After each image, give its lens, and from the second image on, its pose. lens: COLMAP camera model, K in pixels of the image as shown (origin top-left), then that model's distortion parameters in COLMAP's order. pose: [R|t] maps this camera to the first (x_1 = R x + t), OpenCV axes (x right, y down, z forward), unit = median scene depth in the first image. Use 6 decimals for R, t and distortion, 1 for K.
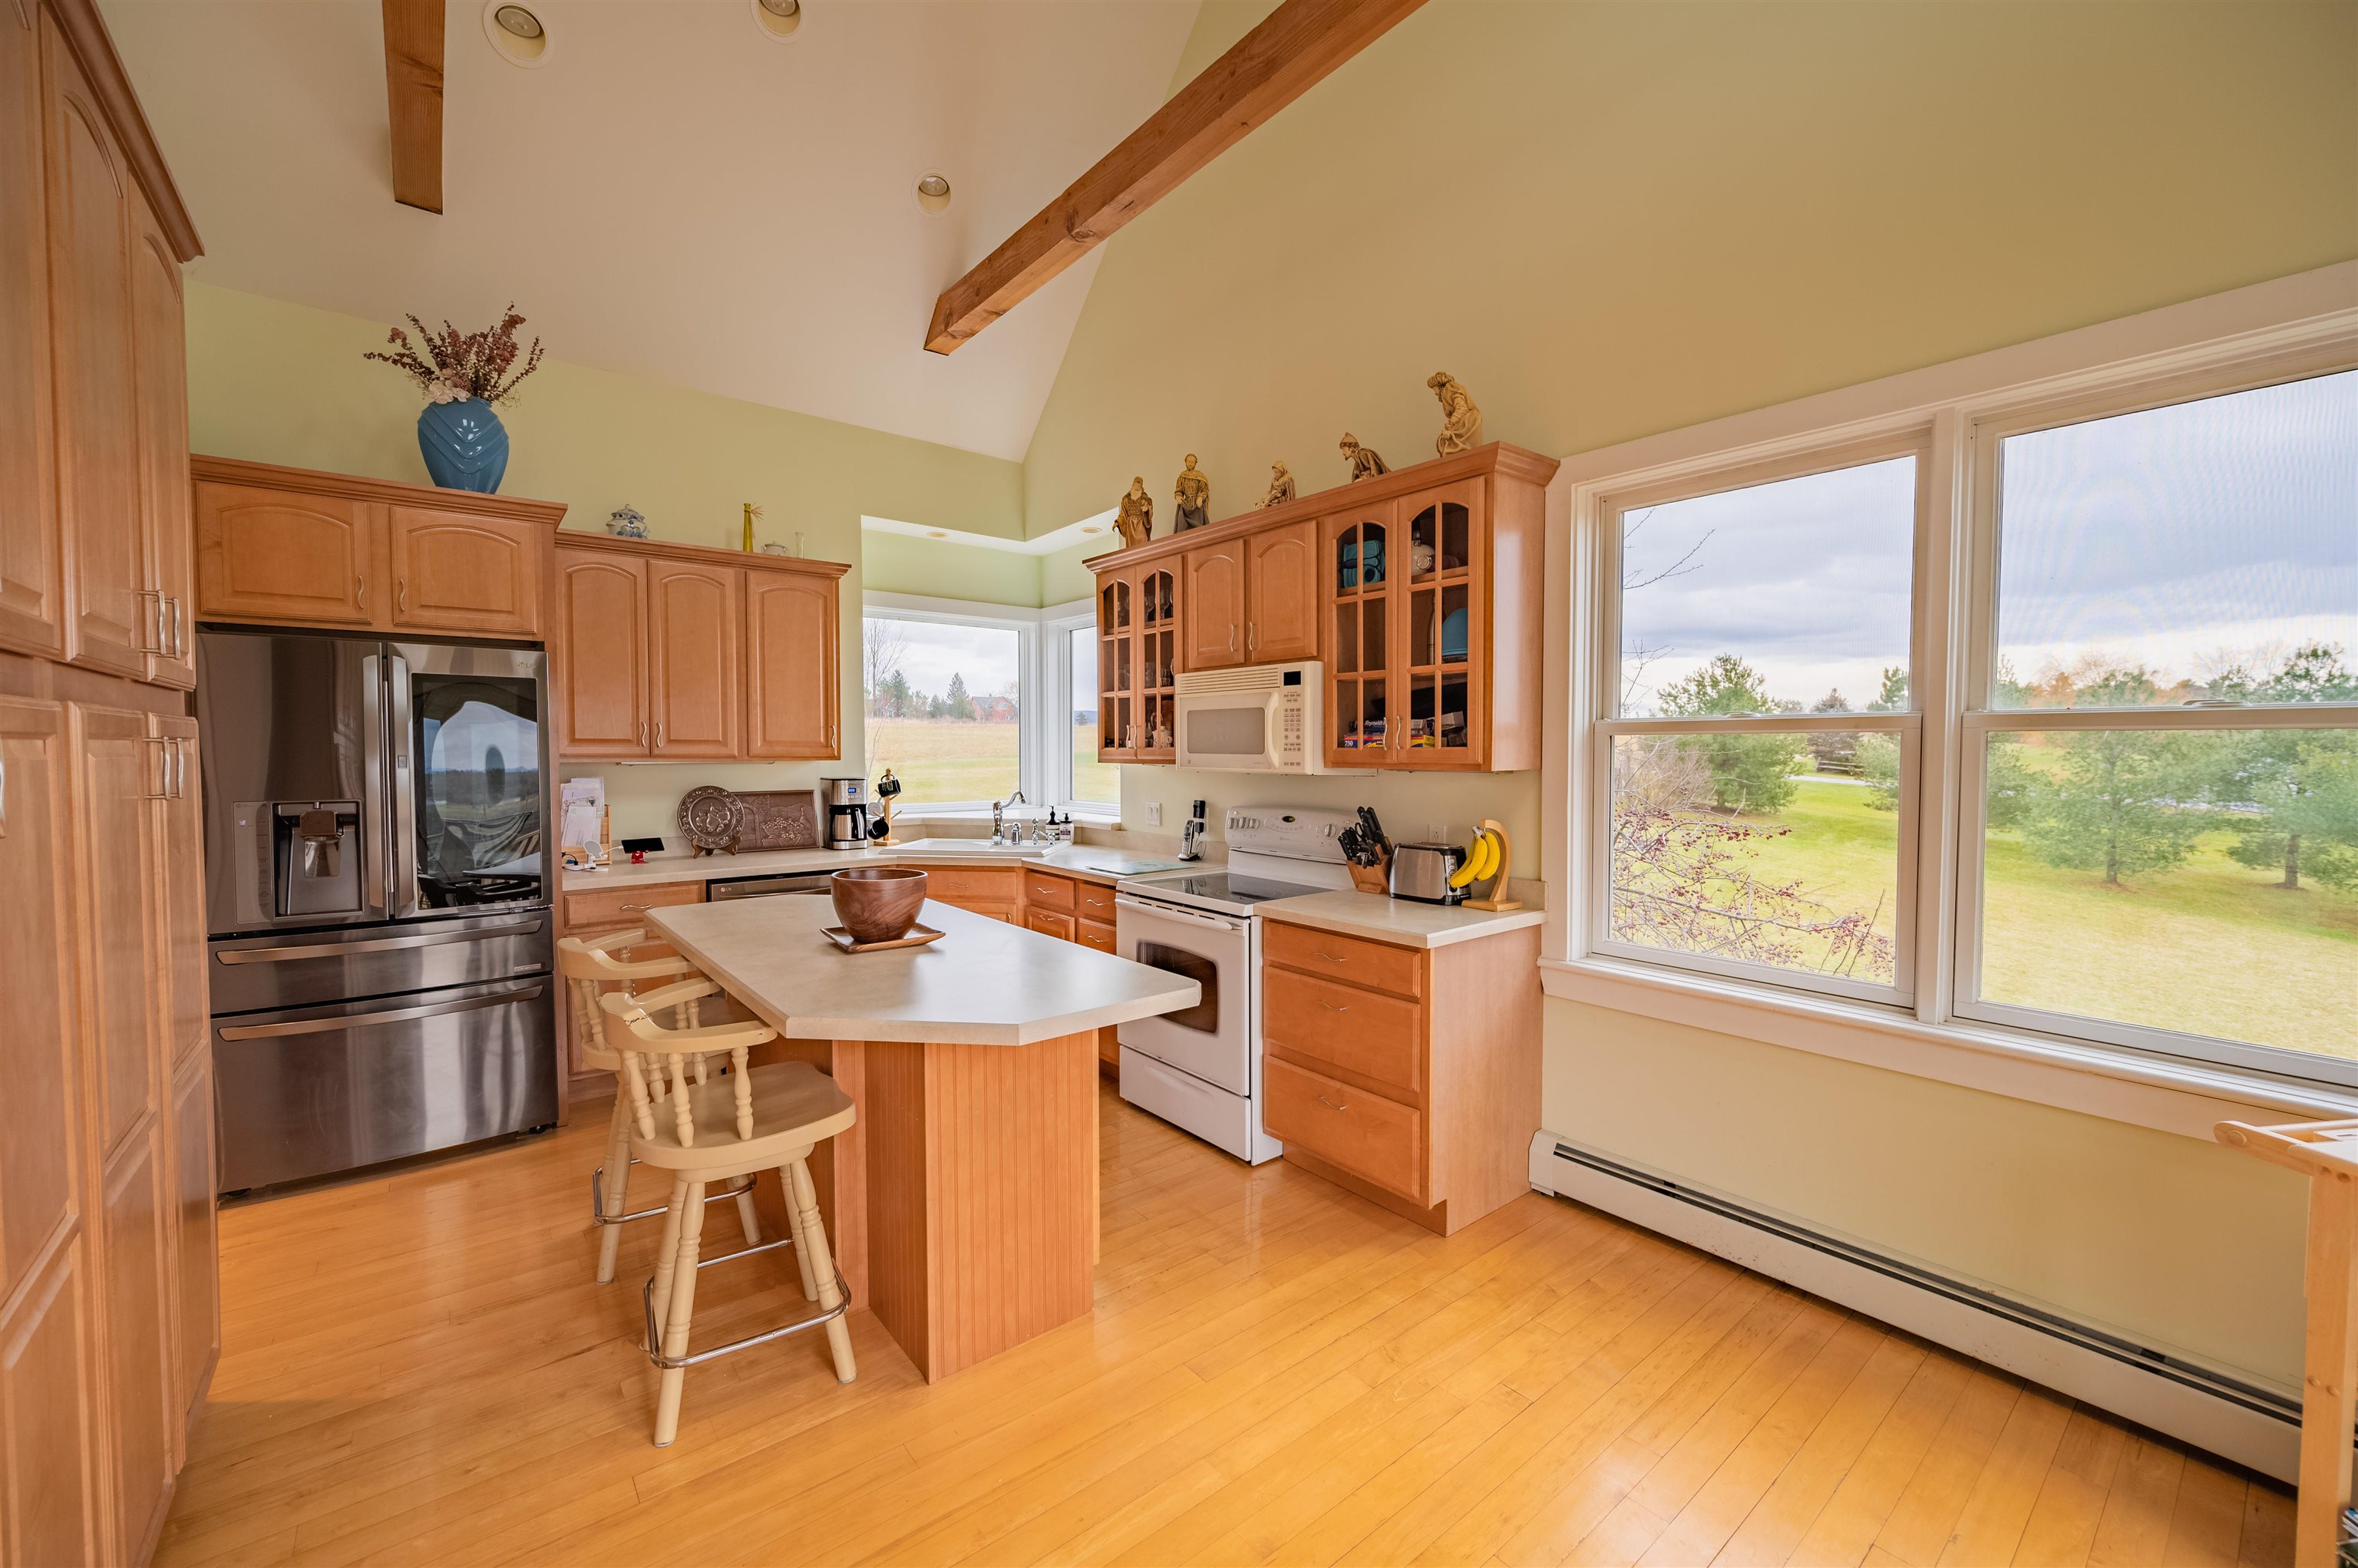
lens RADIAL K [[935.0, 0, 1179.0], [0, 935.0, 784.0], [0, 0, 1]] dist [-0.001458, 0.000371]
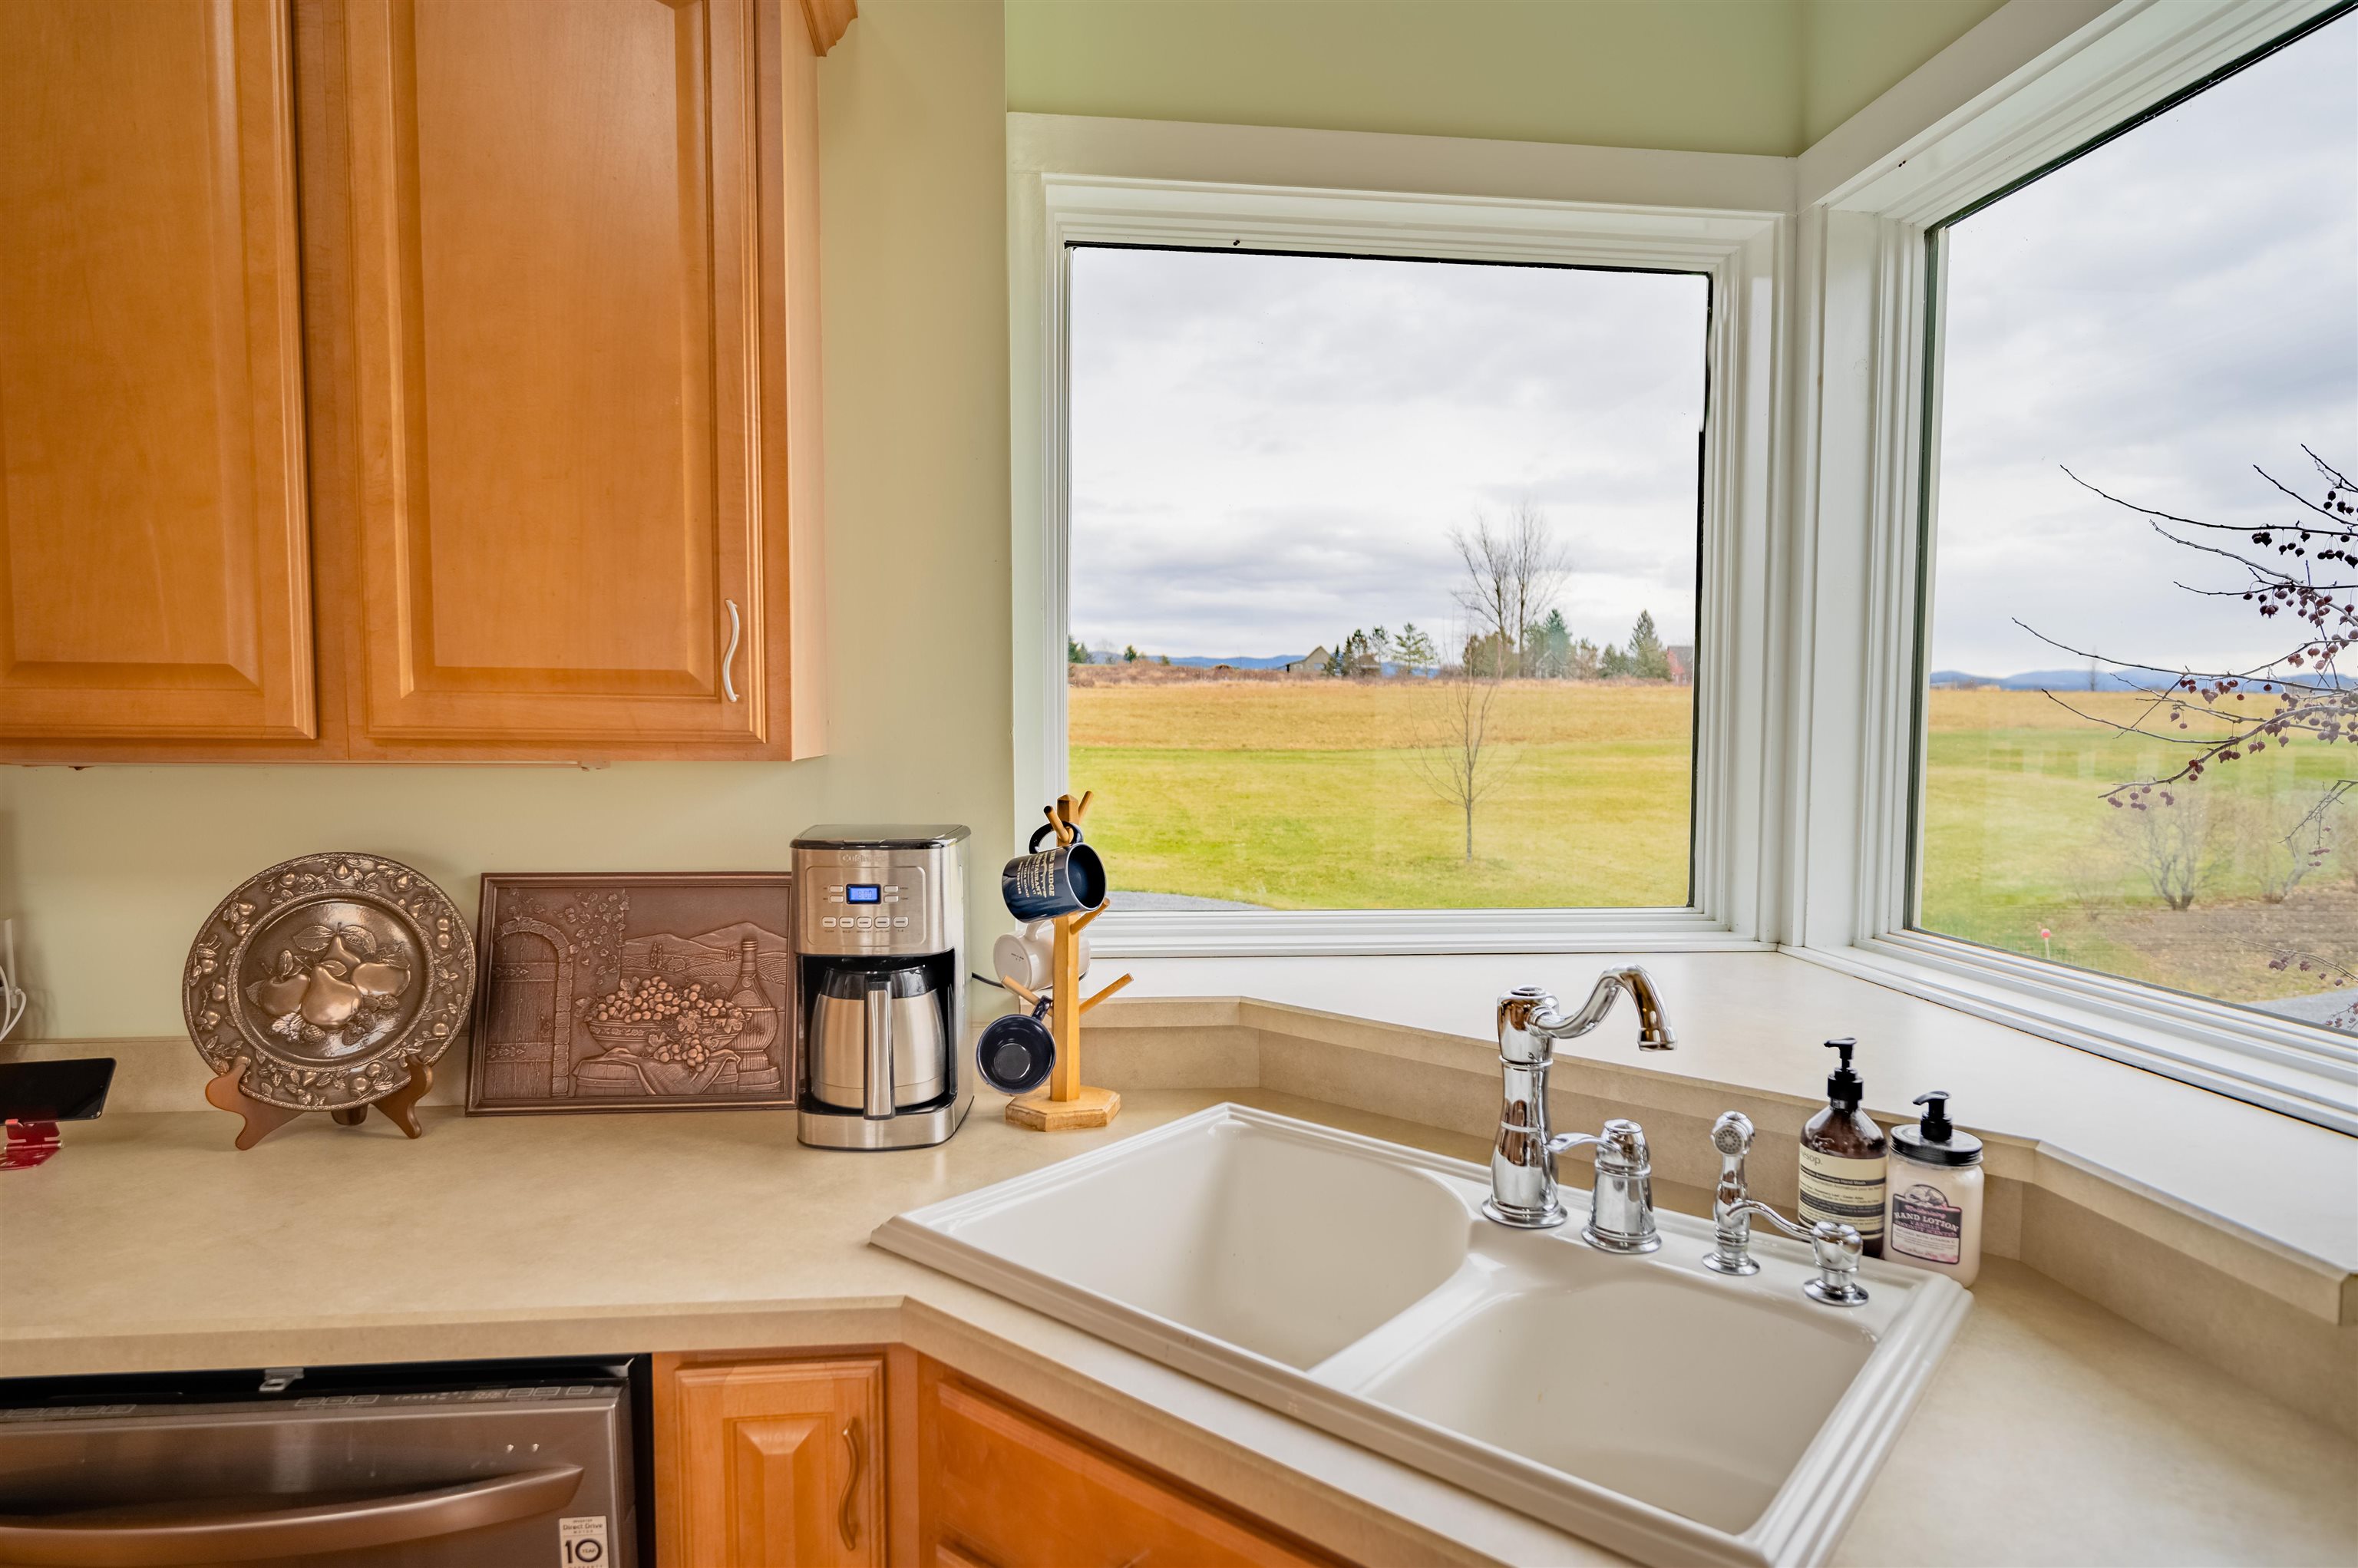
lens RADIAL K [[1337.3, 0, 1171.0], [0, 1337.3, 797.6], [0, 0, 1]] dist [-0.012050, -0.000245]
pose [[0.840469, 0.035702, -0.540681, -0.125405], [-0.026421, 0.999340, 0.024919, -0.028627], [0.541214, -0.006658, 0.840858, 0.837706]]
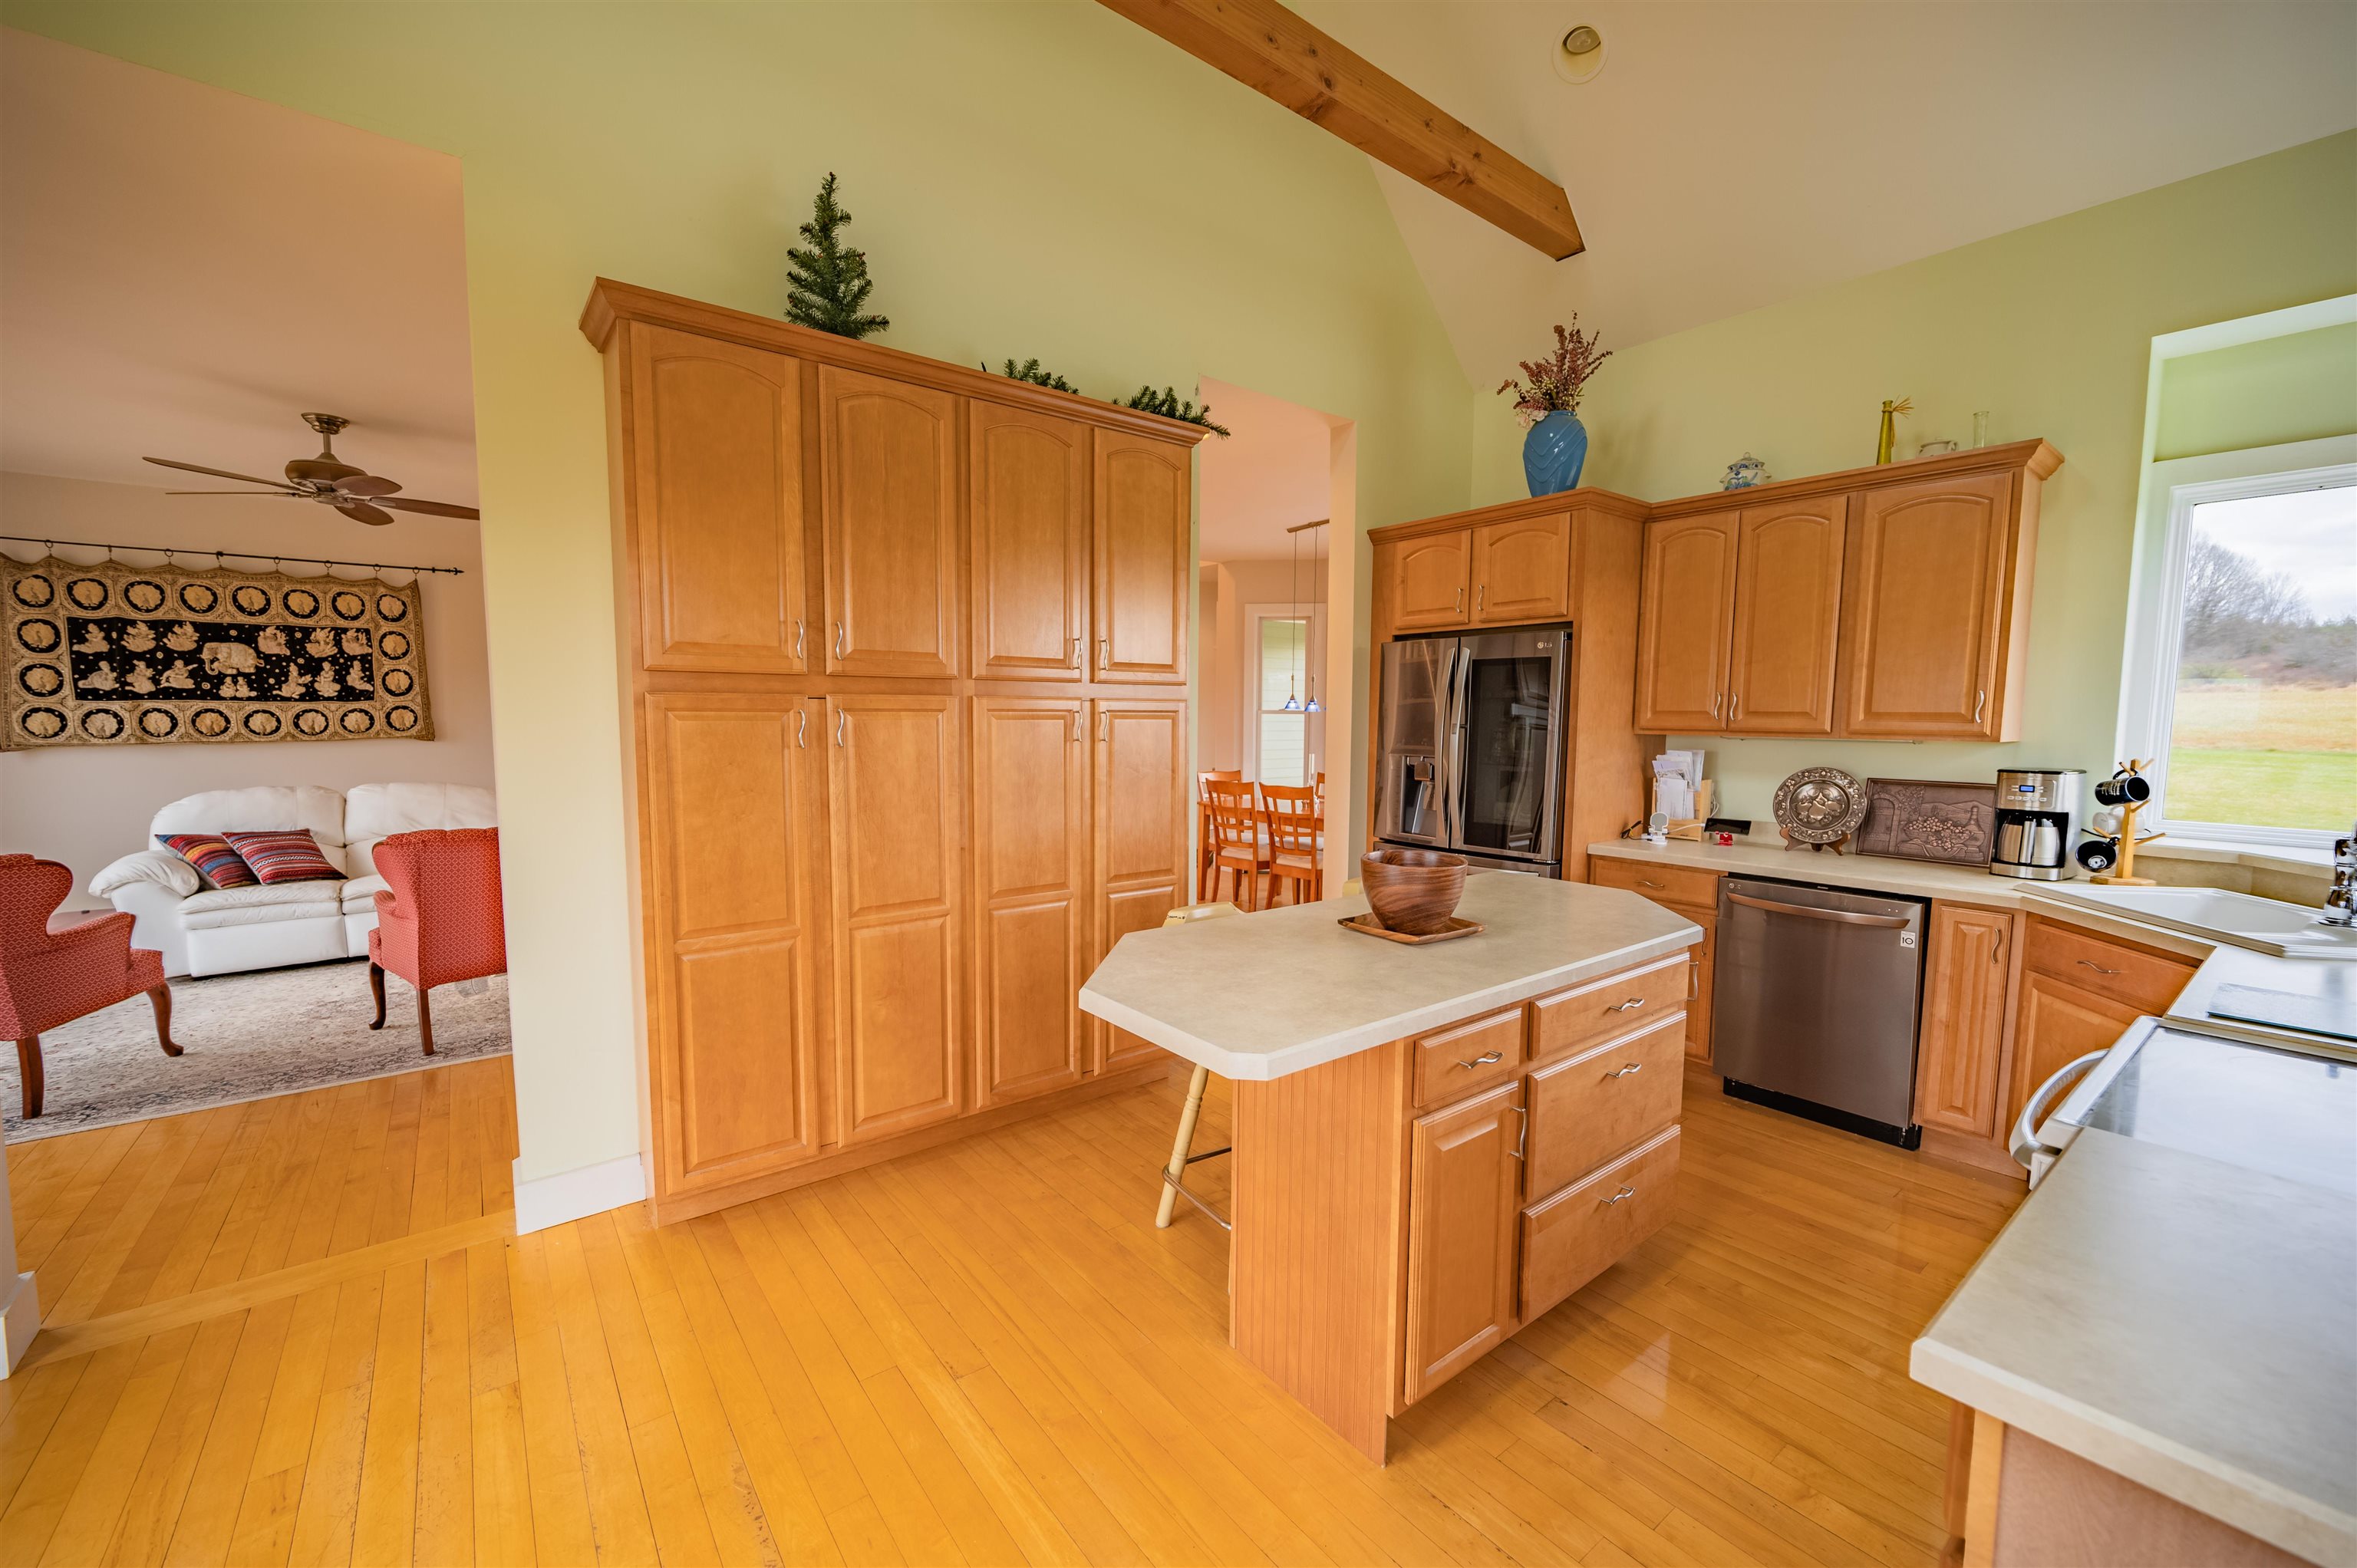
lens RADIAL K [[918.5, 0, 1190.6], [0, 918.5, 803.1], [0, 0, 1]] dist [-0.001025, 0.000167]
pose [[-0.016121, 0.093604, -0.995479, 0.326633], [-0.050935, 0.994239, 0.094312, -0.015204], [0.998572, 0.052225, -0.011260, 0.459718]]
